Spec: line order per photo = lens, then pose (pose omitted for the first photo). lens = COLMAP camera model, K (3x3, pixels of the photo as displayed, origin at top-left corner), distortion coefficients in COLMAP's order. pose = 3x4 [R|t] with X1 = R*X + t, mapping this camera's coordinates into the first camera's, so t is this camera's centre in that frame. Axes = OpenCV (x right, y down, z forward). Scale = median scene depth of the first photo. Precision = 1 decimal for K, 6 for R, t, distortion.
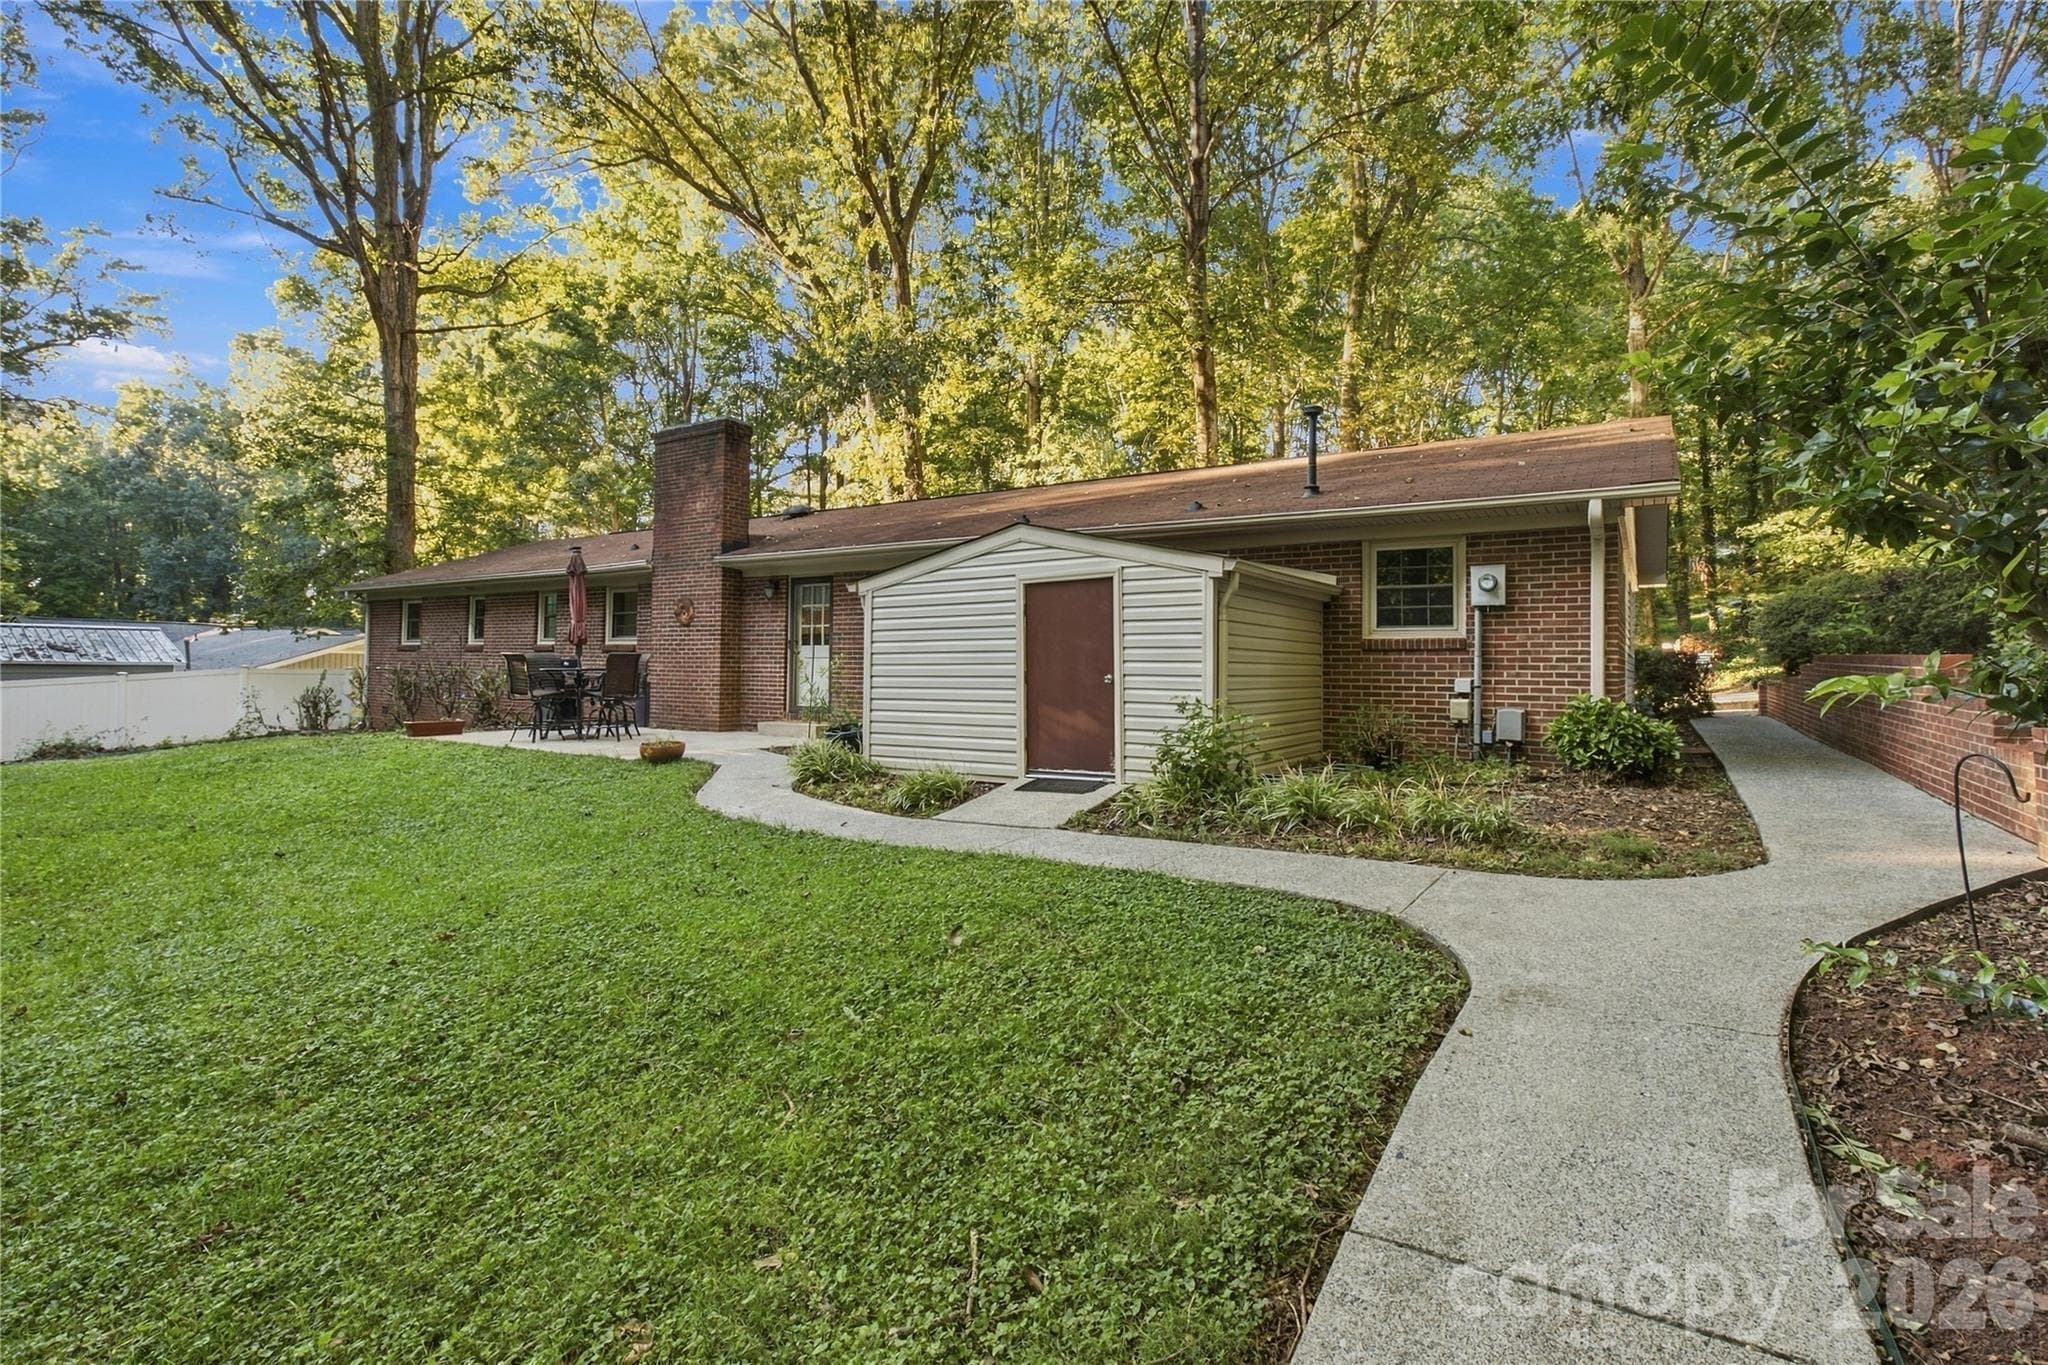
lens RADIAL K [[960.2, 0, 1015.3], [0, 960.2, 644.8], [0, 0, 1]] dist [0.000556, -0.000464]
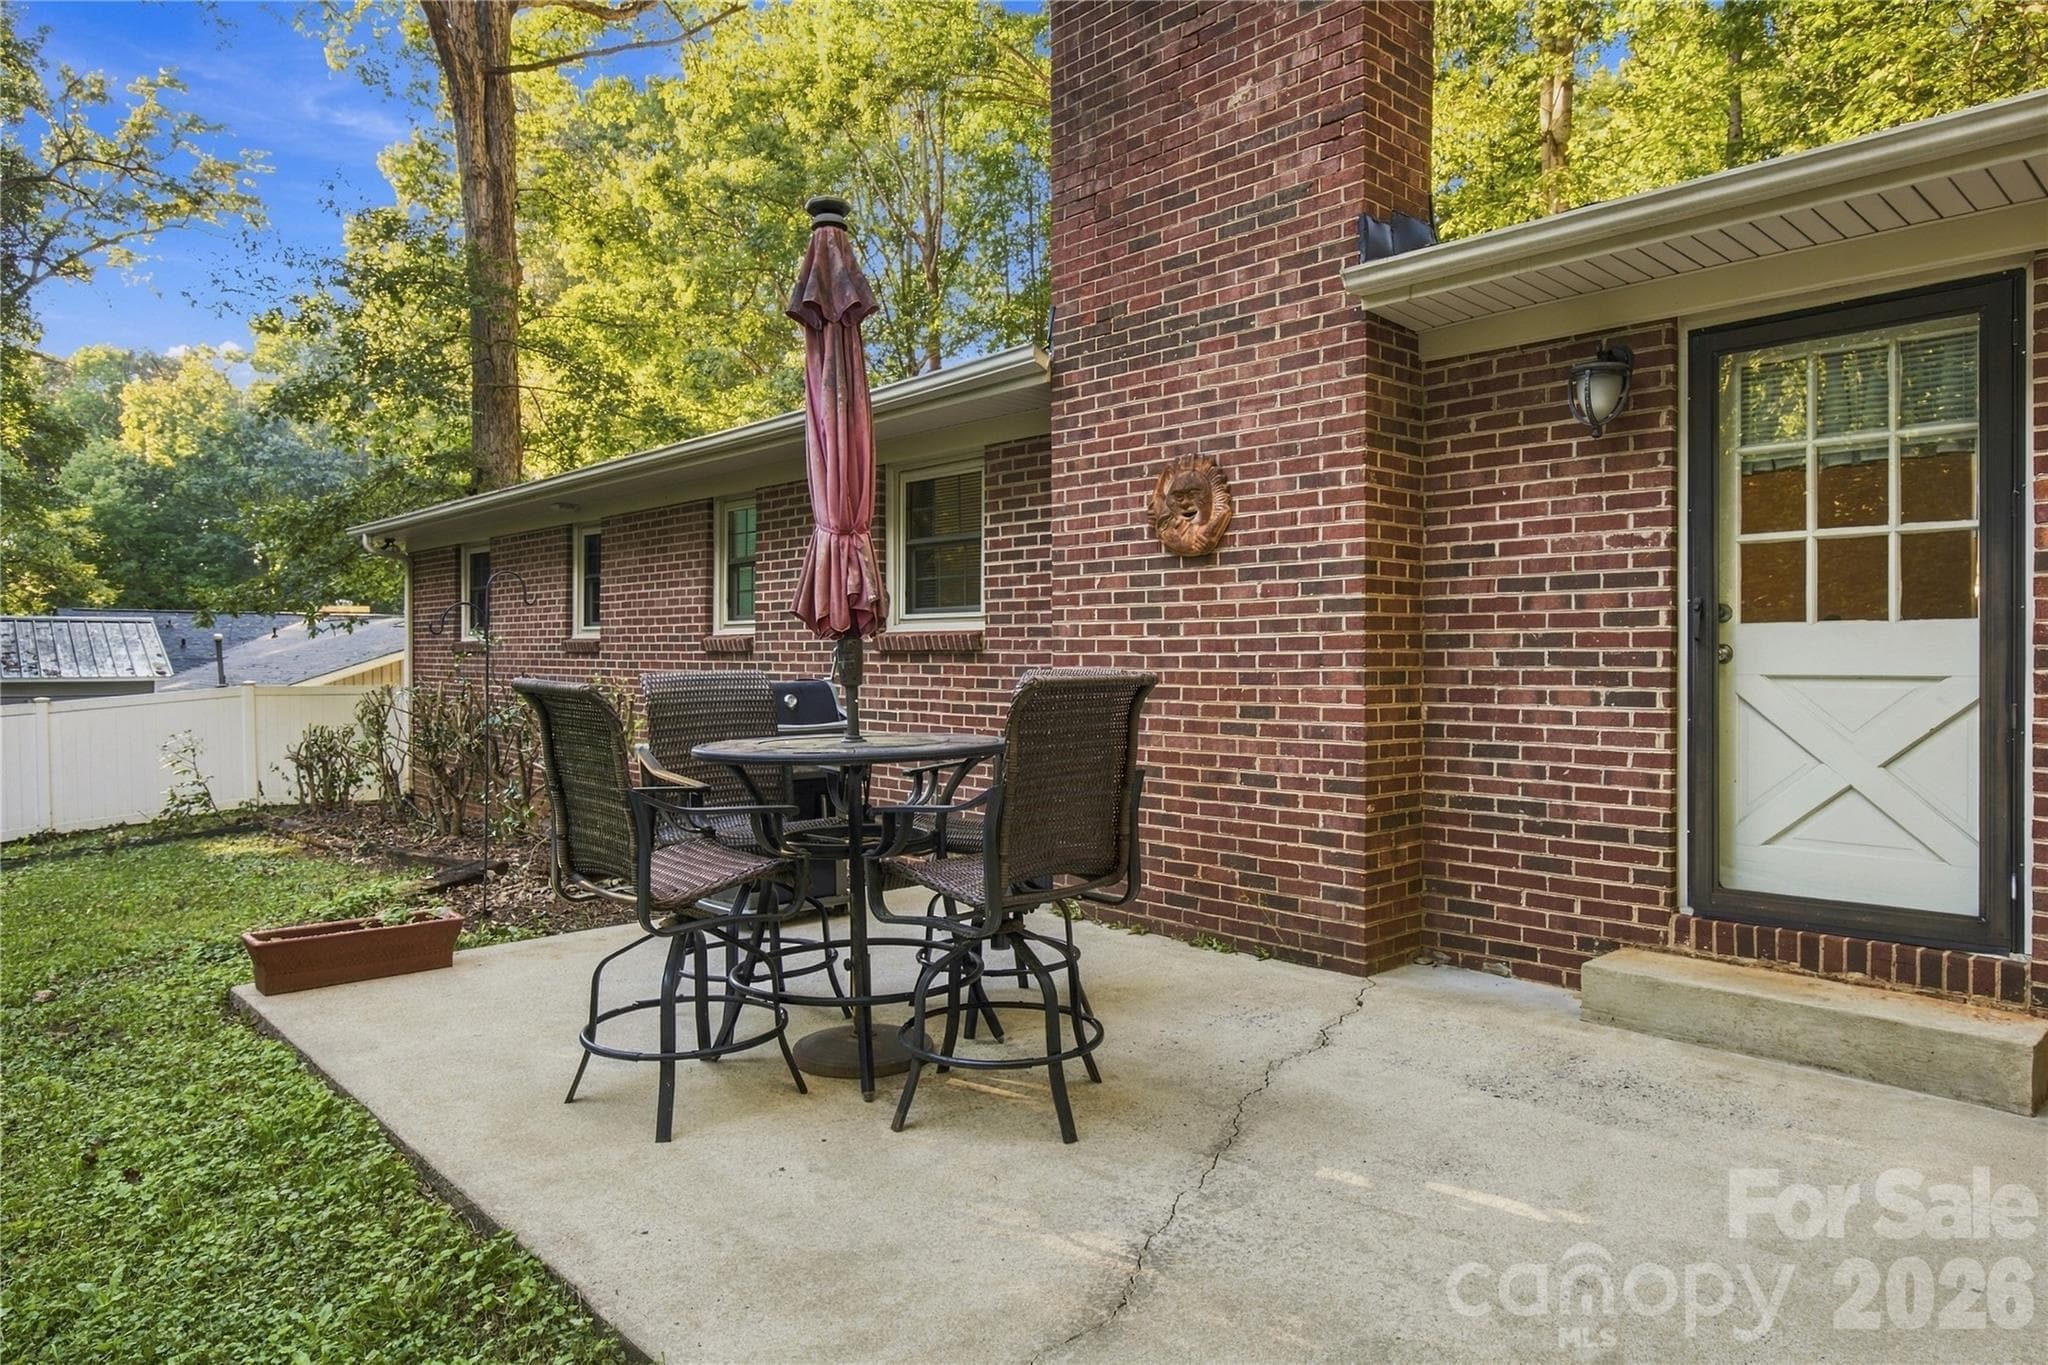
lens RADIAL K [[1274.0, 0, 1024.0], [0, 1274.0, 675.6], [0, 0, 1]] dist [0.002063, -0.000012]
pose [[0.970997, -0.009207, -0.238913, -0.172562], [0.018265, 0.999195, 0.035725, -0.000383], [0.238392, -0.039053, 0.970384, 0.360788]]
